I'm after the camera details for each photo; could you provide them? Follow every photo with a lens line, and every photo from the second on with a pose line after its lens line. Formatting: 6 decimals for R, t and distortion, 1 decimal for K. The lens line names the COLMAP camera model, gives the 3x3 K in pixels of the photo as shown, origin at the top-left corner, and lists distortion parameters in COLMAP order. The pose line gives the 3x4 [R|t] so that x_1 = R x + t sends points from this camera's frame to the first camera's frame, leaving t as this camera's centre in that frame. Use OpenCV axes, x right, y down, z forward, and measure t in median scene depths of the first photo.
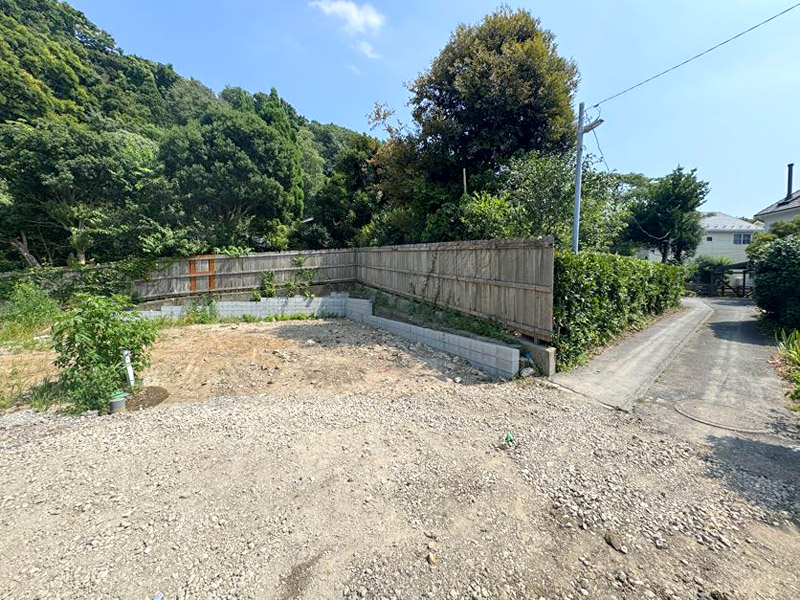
lens RADIAL K [[319.3, 0, 400.0], [0, 319.3, 299.0], [0, 0, 1]] dist [-0.001914, -0.000069]
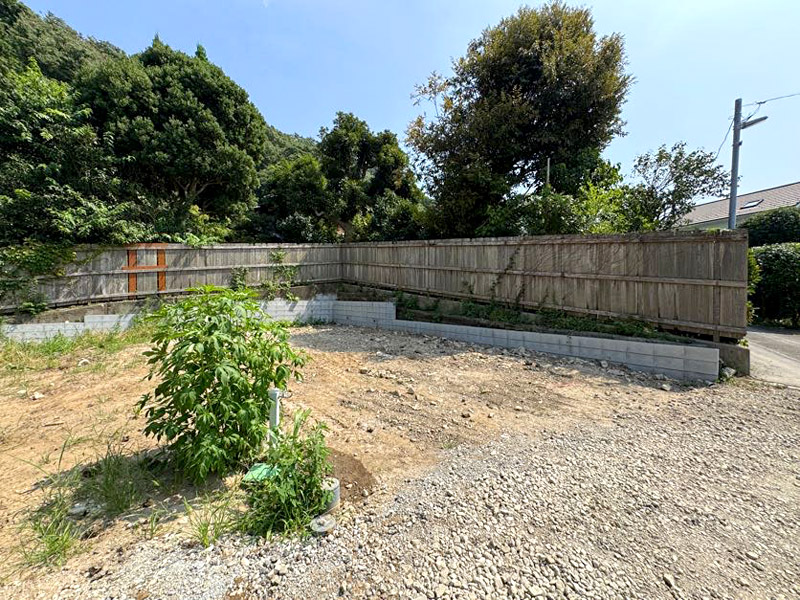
lens RADIAL K [[321.3, 0, 399.8], [0, 321.3, 298.7], [0, 0, 1]] dist [-0.002523, -0.000006]
pose [[0.955813, -0.009327, 0.293826, -0.292508], [0.013342, 0.999843, -0.011663, 0.003855], [-0.293672, 0.015068, 0.955788, 0.141532]]
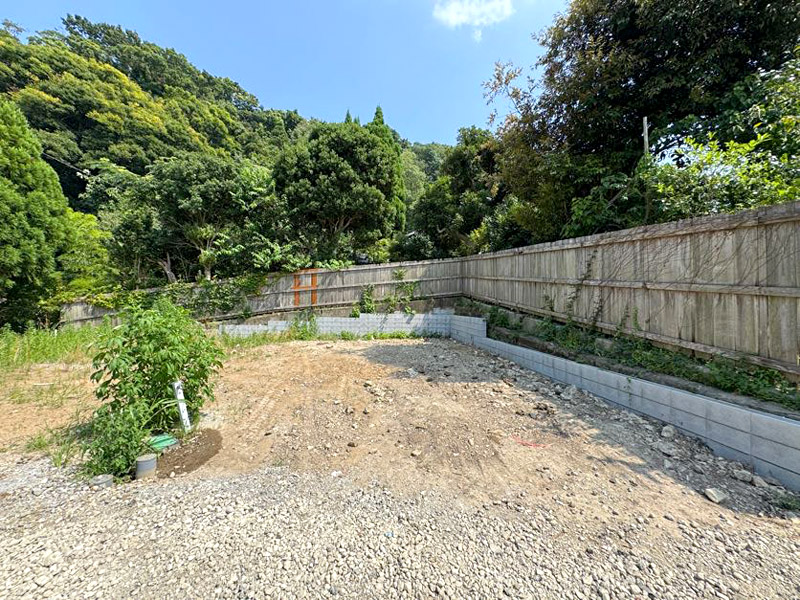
lens RADIAL K [[321.3, 0, 399.8], [0, 321.3, 298.7], [0, 0, 1]] dist [-0.002523, -0.000006]
pose [[0.953054, -0.001513, -0.302797, -0.044212], [-0.014471, 0.998617, -0.050537, -0.001671], [0.302454, 0.052546, 0.951714, 0.151257]]
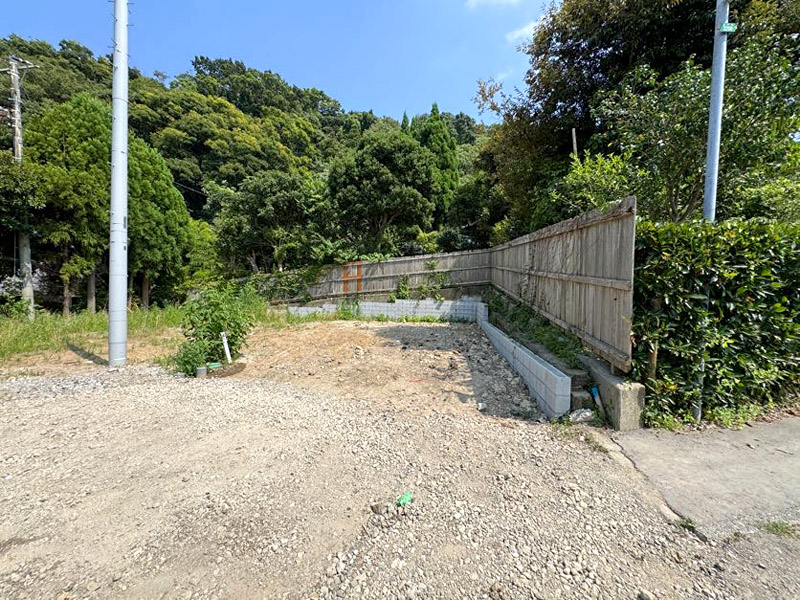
lens RADIAL K [[321.3, 0, 399.8], [0, 321.3, 298.7], [0, 0, 1]] dist [-0.002523, -0.000006]
pose [[0.847551, 0.022029, -0.530256, 0.156429], [-0.033537, 0.999364, -0.012088, 0.006207], [0.529652, 0.028029, 0.847752, 0.097044]]
